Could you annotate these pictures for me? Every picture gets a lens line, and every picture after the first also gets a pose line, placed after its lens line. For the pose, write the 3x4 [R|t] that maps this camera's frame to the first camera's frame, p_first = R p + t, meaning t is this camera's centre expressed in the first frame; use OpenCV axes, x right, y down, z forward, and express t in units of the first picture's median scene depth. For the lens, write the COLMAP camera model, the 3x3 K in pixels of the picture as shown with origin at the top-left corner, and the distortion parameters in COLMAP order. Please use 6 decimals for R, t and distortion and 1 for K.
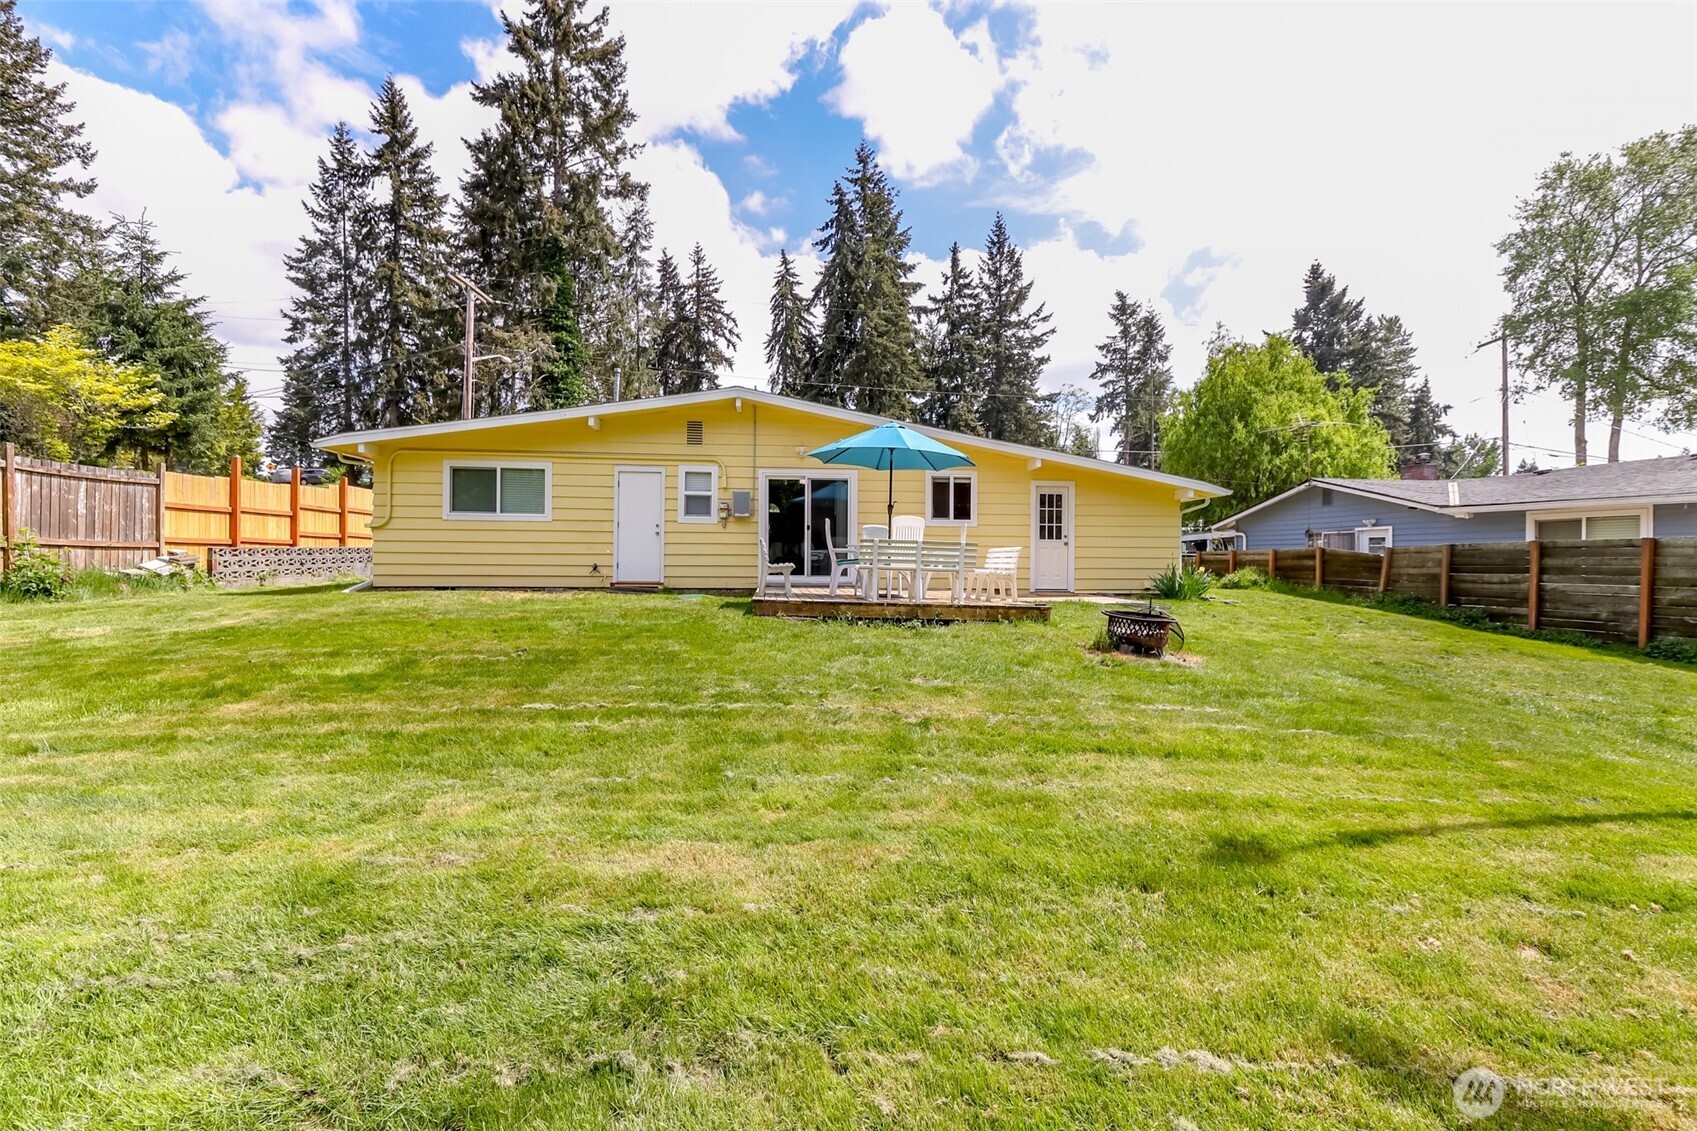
lens RADIAL K [[781.0, 0, 850.2], [0, 781.0, 563.7], [0, 0, 1]] dist [0.021174, 0.001016]
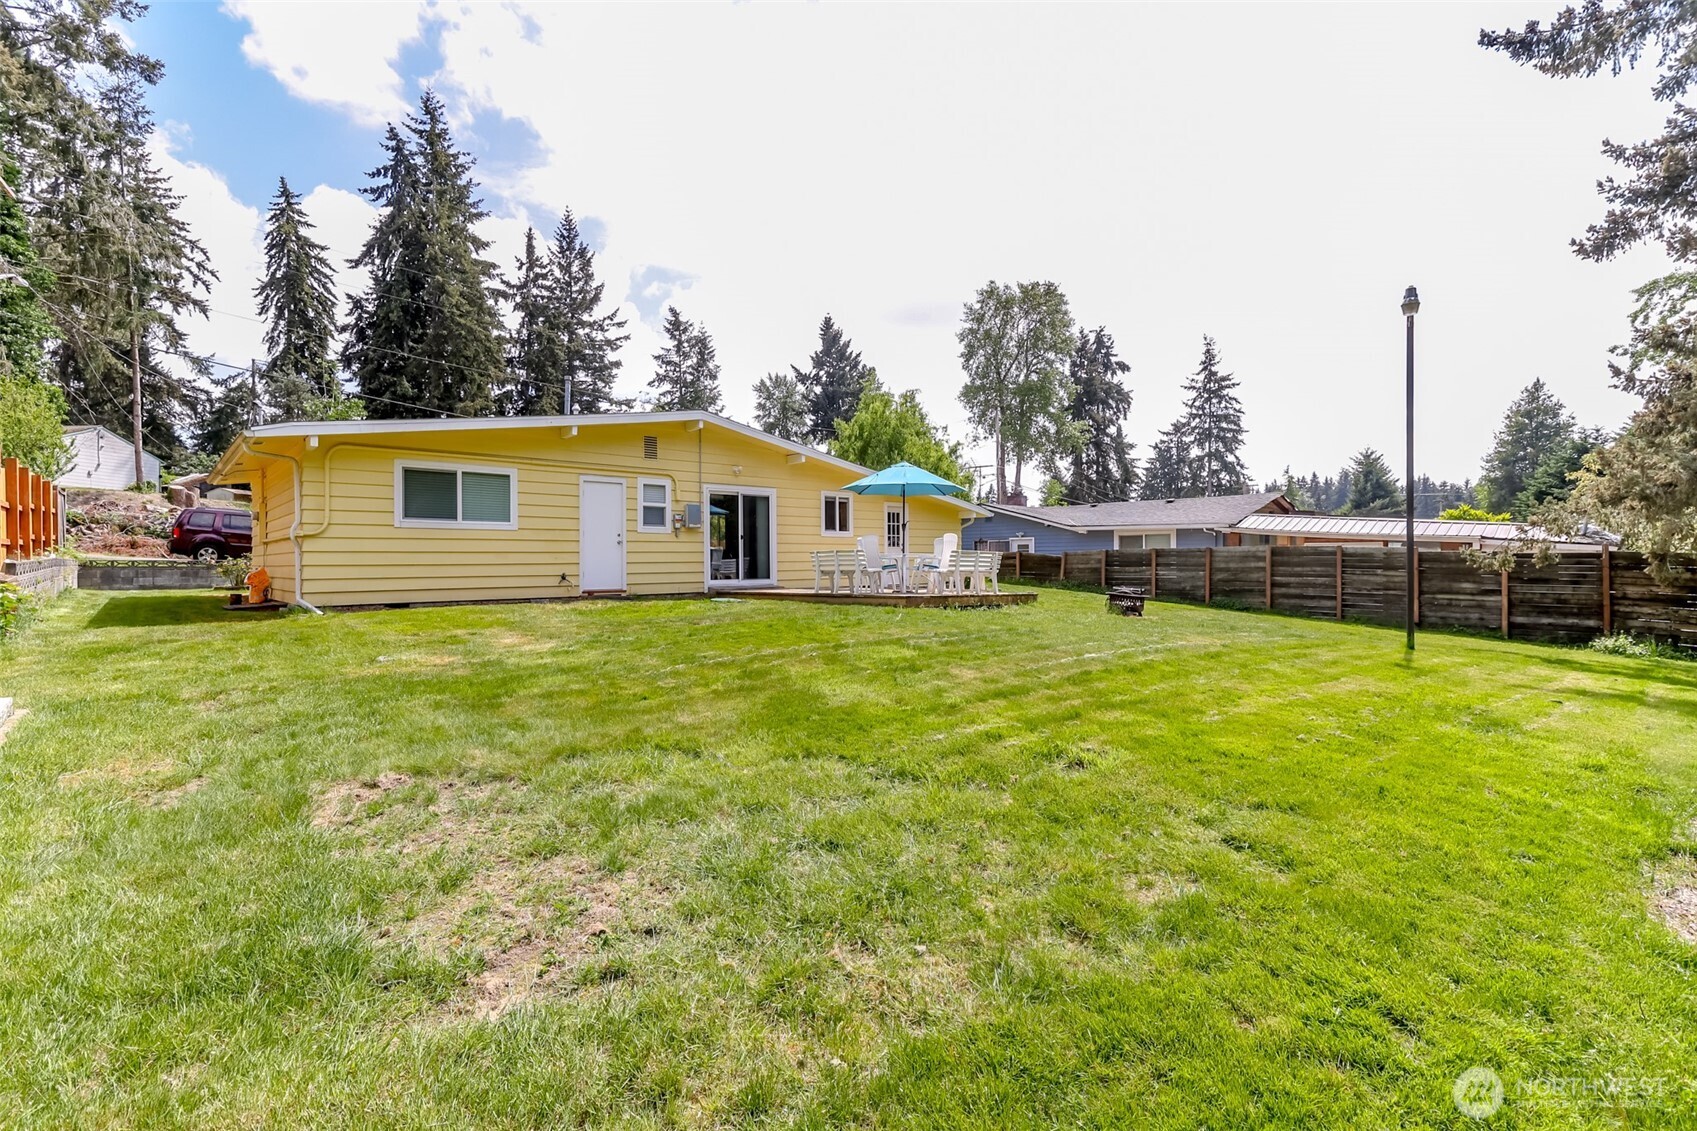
lens RADIAL K [[781.0, 0, 863.5], [0, 781.0, 565.2], [0, 0, 1]] dist [0.021174, 0.001016]
pose [[0.795236, -0.016926, 0.606064, -0.144556], [0.014993, 0.999854, 0.008250, -0.002904], [-0.606115, 0.002526, 0.795373, -0.004416]]
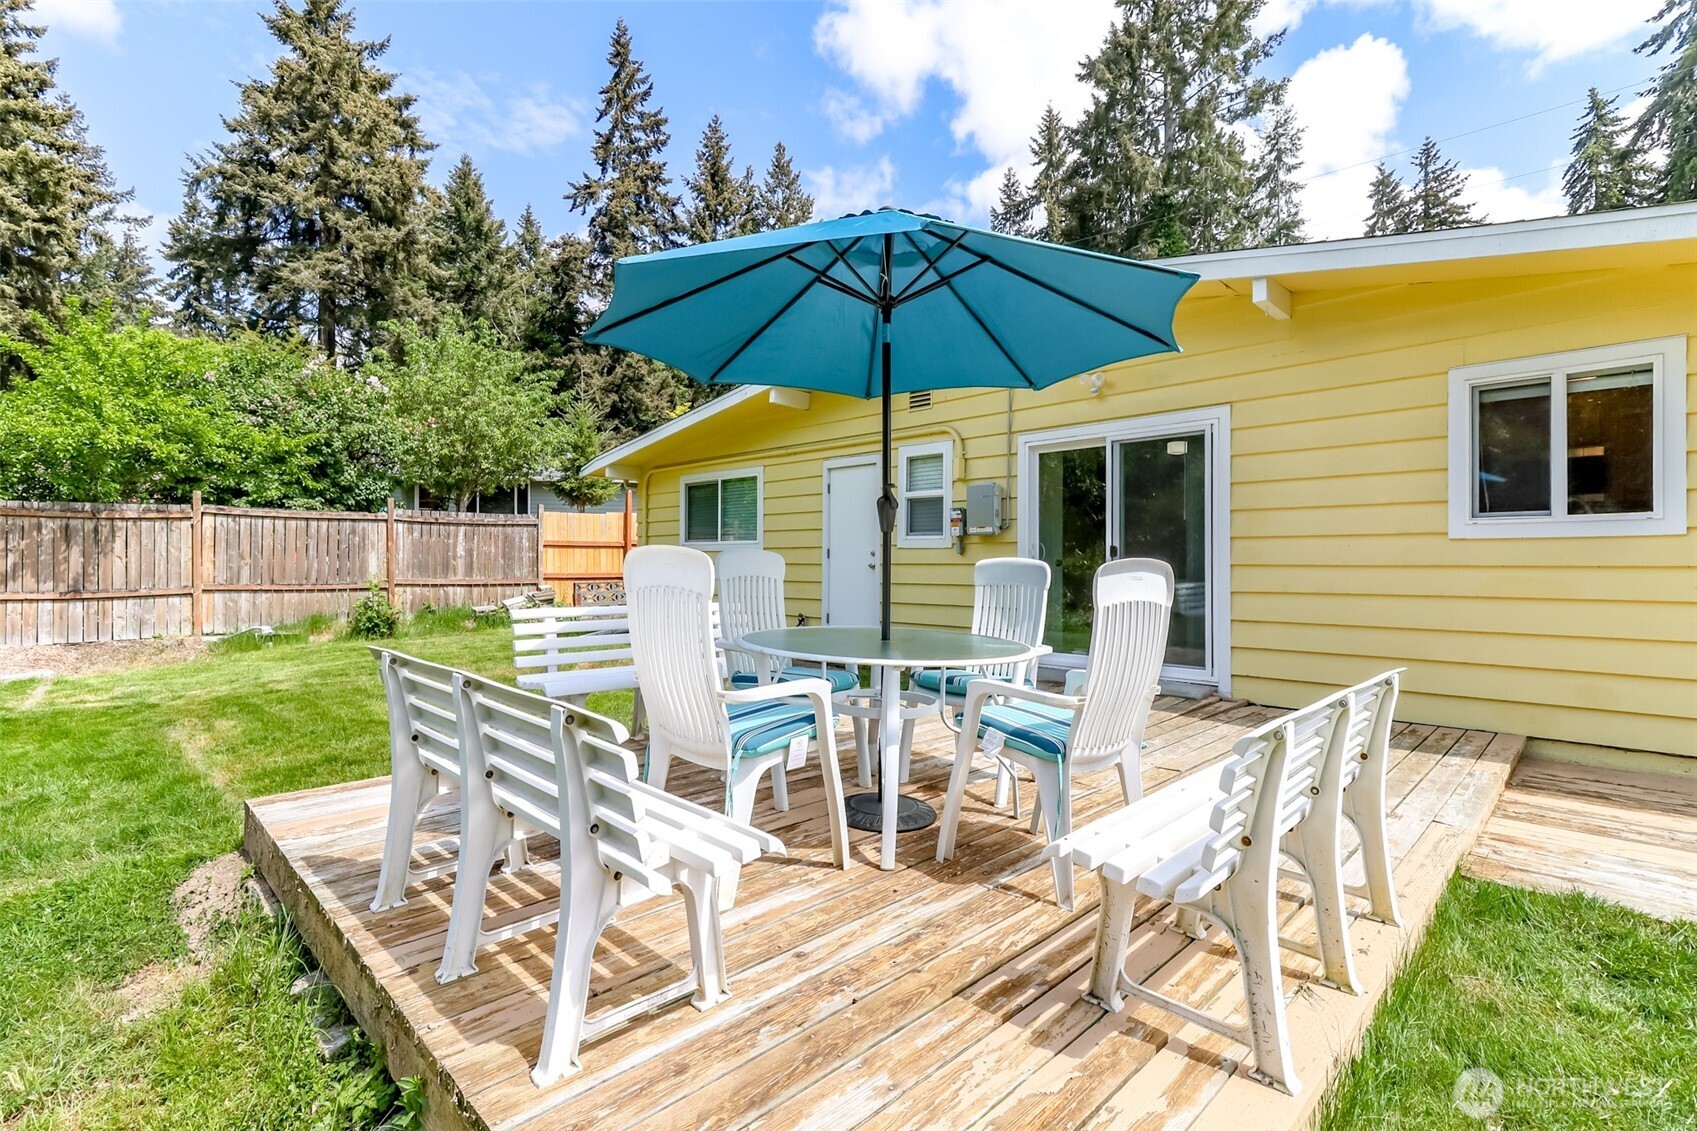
lens RADIAL K [[781.0, 0, 851.3], [0, 781.0, 556.6], [0, 0, 1]] dist [0.021174, 0.001016]
pose [[0.634150, -0.011234, -0.773129, 0.047078], [0.002165, 0.999916, -0.012754, -0.009053], [0.773207, 0.006414, 0.634121, 0.143152]]
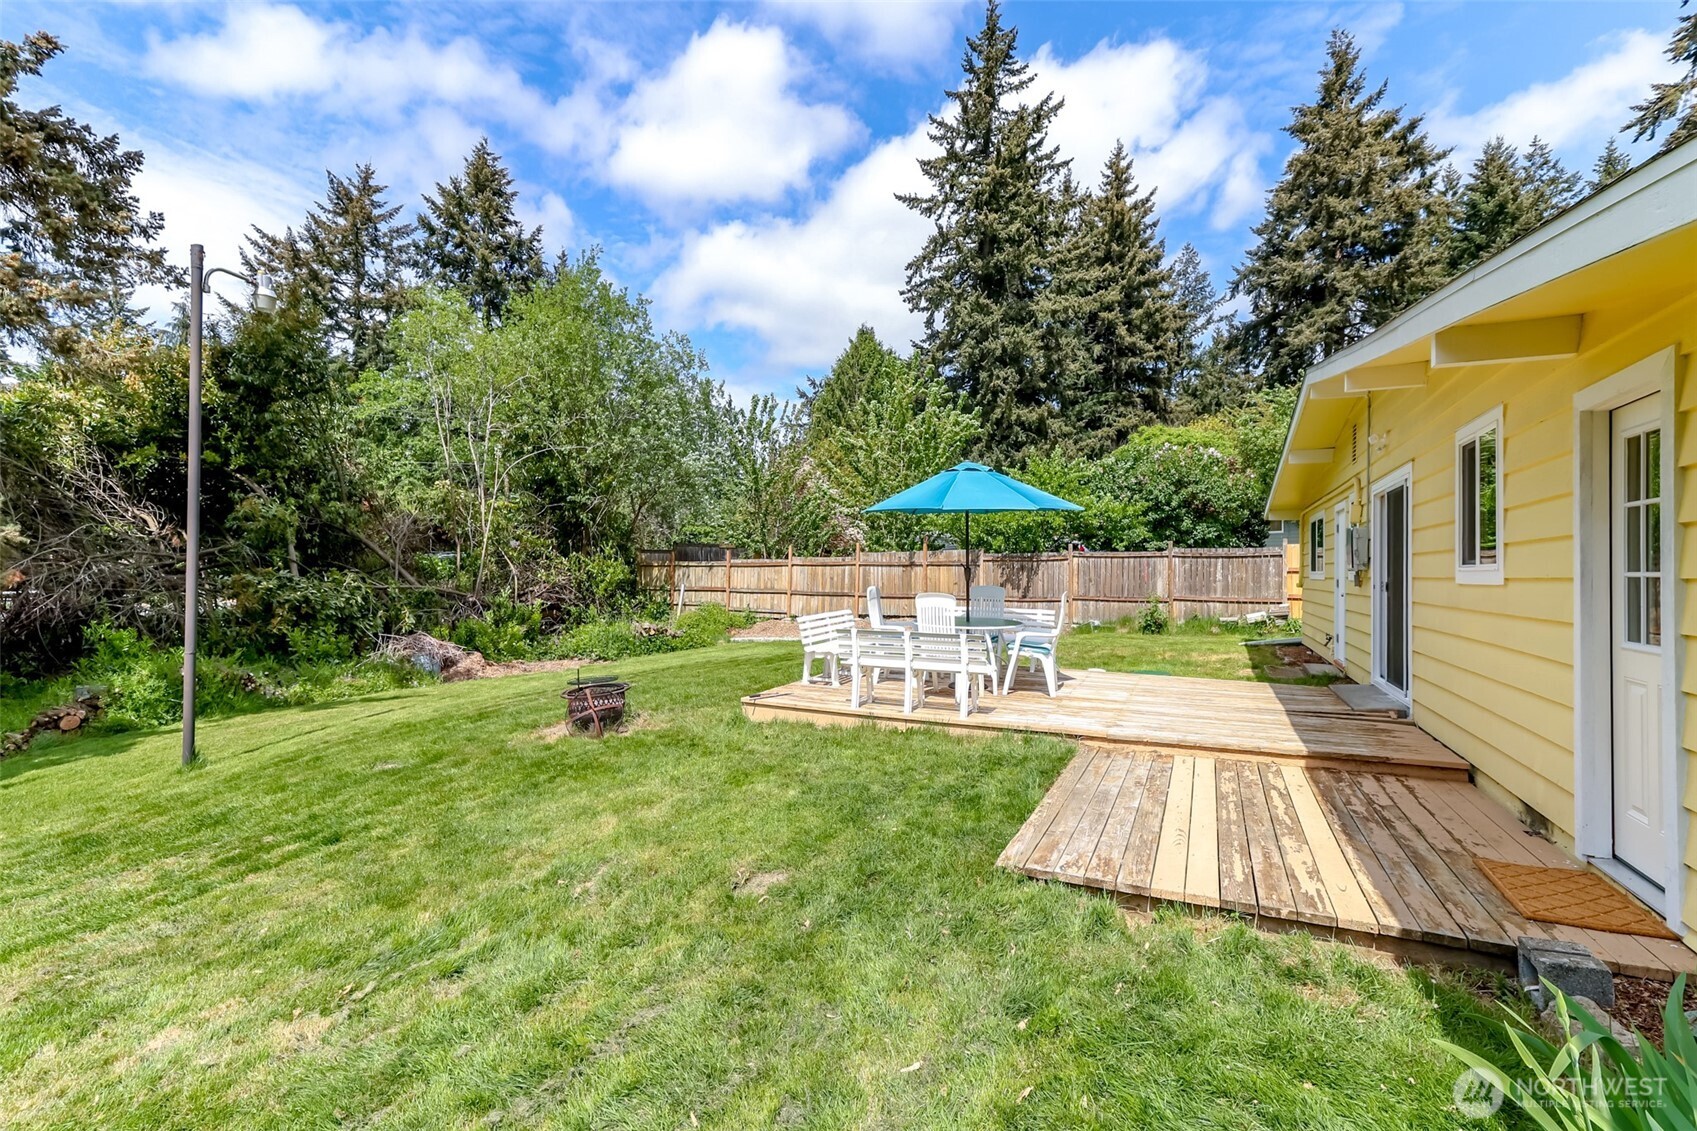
lens RADIAL K [[781.0, 0, 843.1], [0, 781.0, 565.2], [0, 0, 1]] dist [0.021174, 0.001016]
pose [[-0.524232, -0.019216, -0.851359, 0.138729], [-0.011636, 0.999814, -0.015402, -0.011714], [0.851496, 0.001832, -0.524358, 0.232241]]
